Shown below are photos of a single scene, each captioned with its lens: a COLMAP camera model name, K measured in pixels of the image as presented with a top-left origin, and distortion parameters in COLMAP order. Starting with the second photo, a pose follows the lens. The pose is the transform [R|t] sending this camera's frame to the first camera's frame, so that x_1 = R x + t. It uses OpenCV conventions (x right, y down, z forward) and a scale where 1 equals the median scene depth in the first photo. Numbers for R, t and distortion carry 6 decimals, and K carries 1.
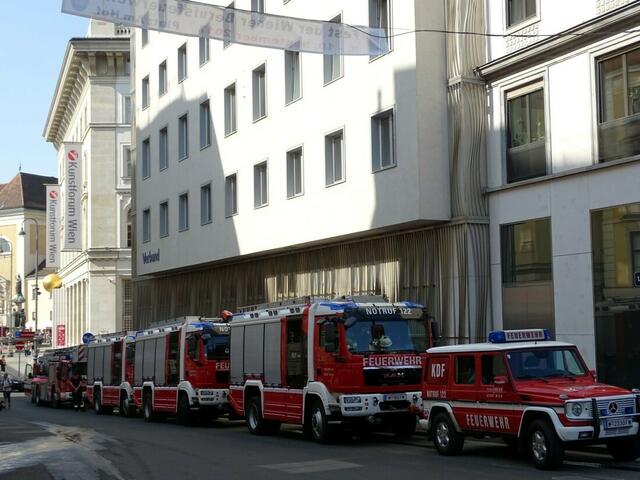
lens RADIAL K [[973.8, 0, 320.0], [0, 973.8, 240.0], [0, 0, 1]] dist [0.033006, 0.007193]
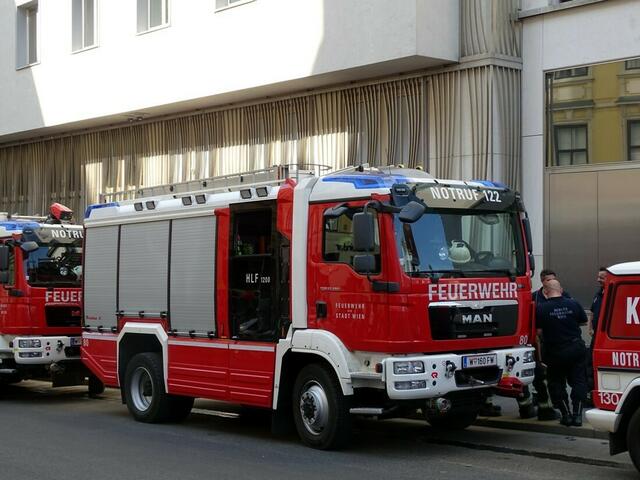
lens RADIAL K [[1054.5, 0, 320.0], [0, 1054.5, 240.0], [0, 0, 1]] dist [0.015954, 0.078446]
pose [[0.966628, 0.019768, 0.255419, -0.126125], [-0.038826, 0.996806, 0.069786, 0.052690], [-0.253223, -0.077374, 0.964309, 0.413731]]
